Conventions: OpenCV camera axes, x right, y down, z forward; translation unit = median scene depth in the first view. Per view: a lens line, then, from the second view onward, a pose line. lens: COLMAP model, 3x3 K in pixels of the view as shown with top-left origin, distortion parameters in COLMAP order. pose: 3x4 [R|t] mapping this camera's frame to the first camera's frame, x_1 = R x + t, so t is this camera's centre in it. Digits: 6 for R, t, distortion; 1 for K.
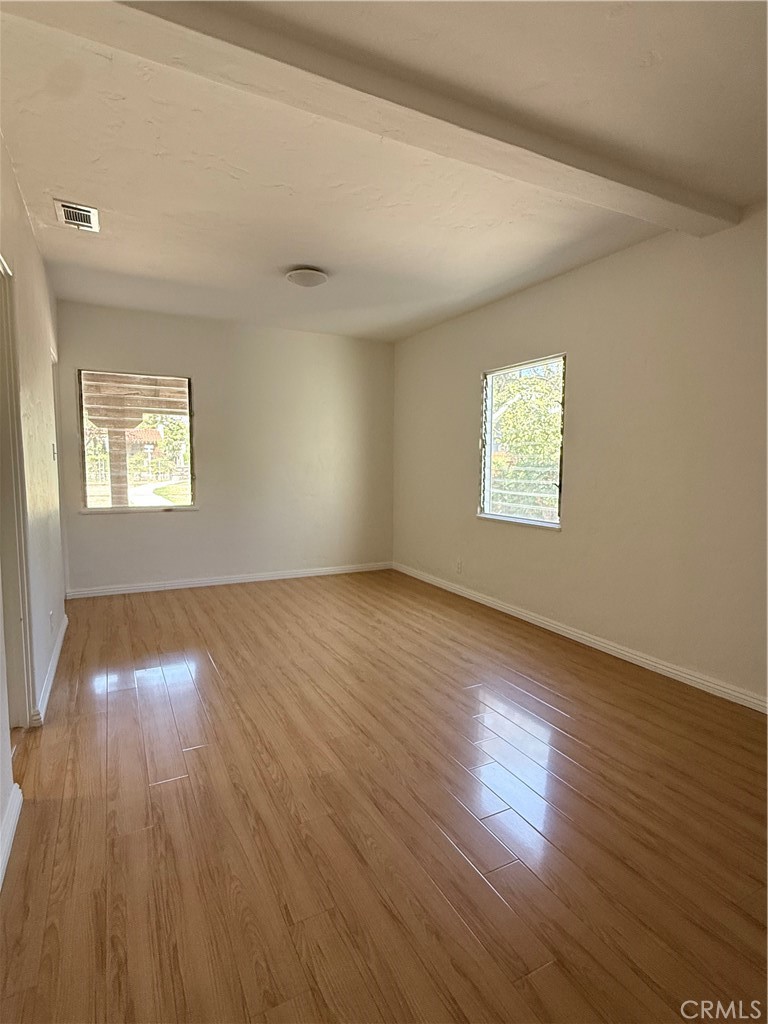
lens RADIAL K [[527.6, 0, 384.0], [0, 527.6, 512.0], [0, 0, 1]] dist [-0.000244, -0.000438]
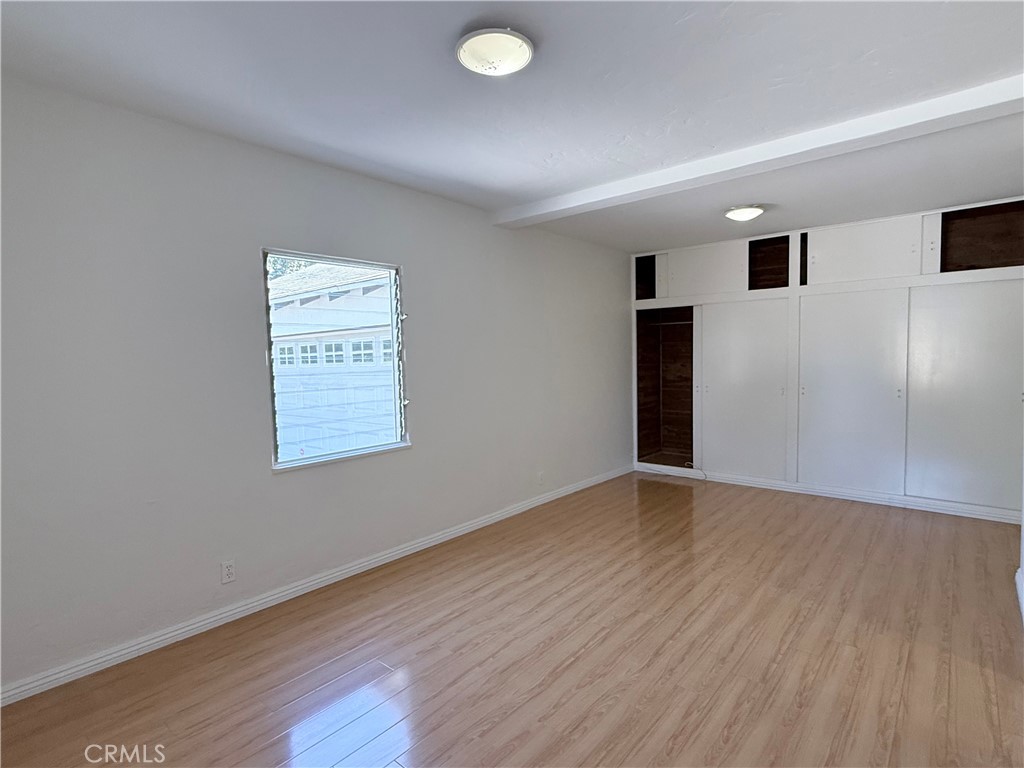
lens RADIAL K [[527.6, 0, 512.0], [0, 527.6, 384.0], [0, 0, 1]] dist [-0.000244, -0.000438]
pose [[-0.376520, -0.049499, 0.925085, -0.707289], [0.108600, 0.989328, 0.097139, -0.172444], [-0.920021, 0.137039, -0.367126, 1.307496]]
